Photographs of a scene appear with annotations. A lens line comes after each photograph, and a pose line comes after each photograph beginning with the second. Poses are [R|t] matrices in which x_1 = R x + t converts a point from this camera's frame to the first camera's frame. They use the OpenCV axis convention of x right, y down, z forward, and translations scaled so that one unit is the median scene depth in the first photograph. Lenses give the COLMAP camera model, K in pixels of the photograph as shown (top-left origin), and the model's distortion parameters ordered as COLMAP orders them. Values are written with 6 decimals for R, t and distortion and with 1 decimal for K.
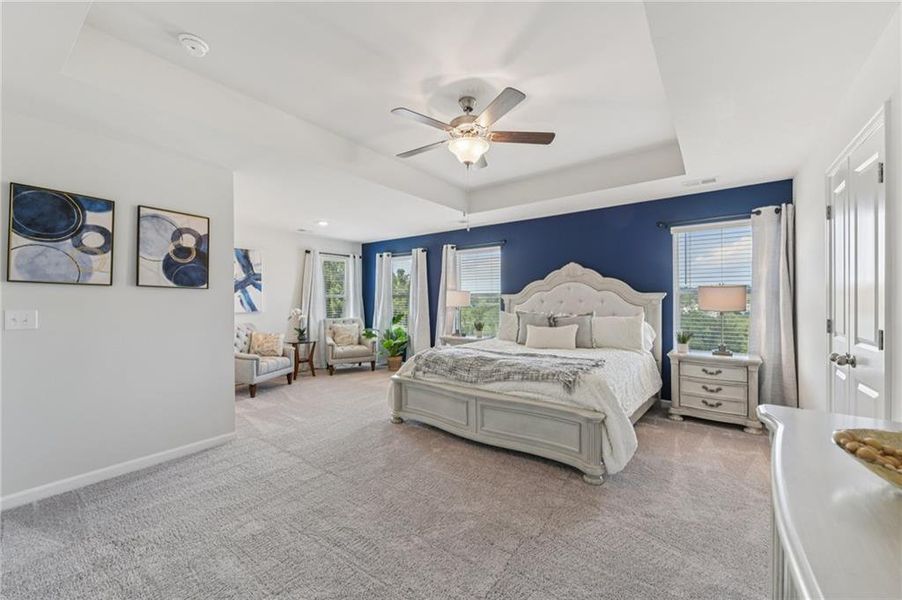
lens RADIAL K [[339.7, 0, 451.0], [0, 339.7, 300.0], [0, 0, 1]] dist [0.000780, 0.000021]
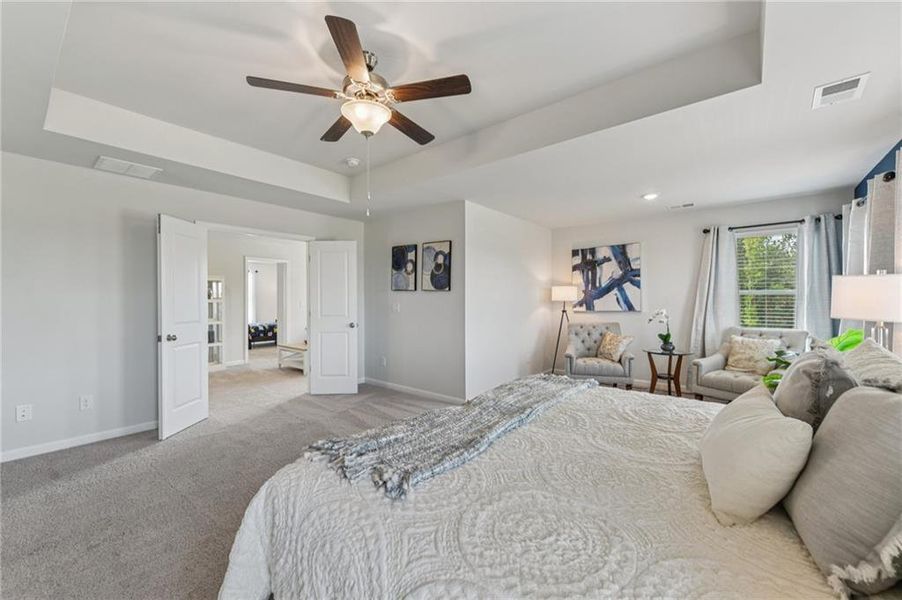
lens RADIAL K [[360.0, 0, 448.7], [0, 360.0, 300.2], [0, 0, 1]] dist [0.000552, -0.000016]
pose [[-0.043548, 0.008510, -0.999015, 0.406716], [-0.000837, 0.999963, 0.008554, -0.002939], [0.999051, 0.001208, -0.043539, 0.547463]]
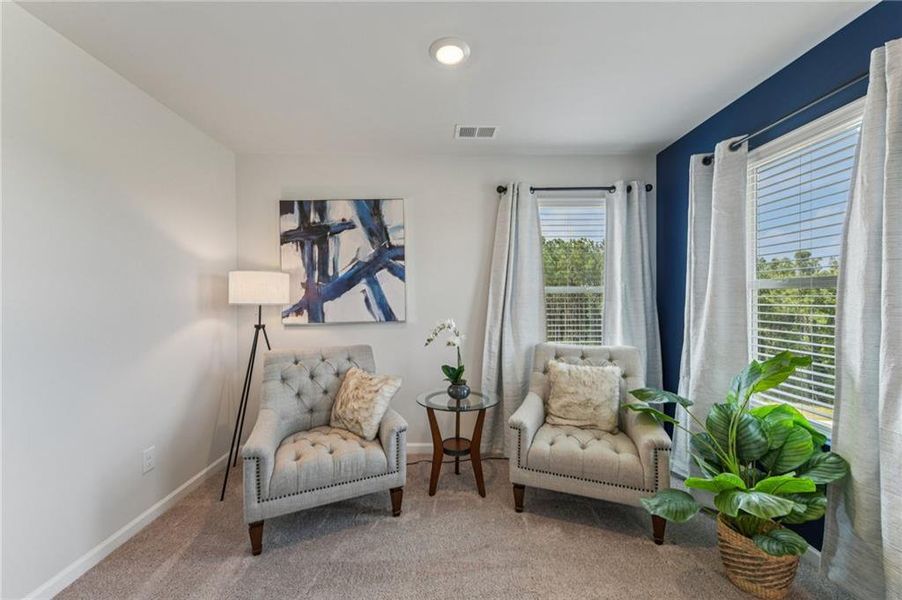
lens RADIAL K [[359.6, 0, 448.9], [0, 359.6, 301.4], [0, 0, 1]] dist [0.018510, 0.000193]
pose [[0.611841, 0.008376, -0.790936, -0.103325], [-0.002254, 0.999958, 0.008846, -0.000755], [0.790978, -0.003630, 0.611834, 0.737084]]
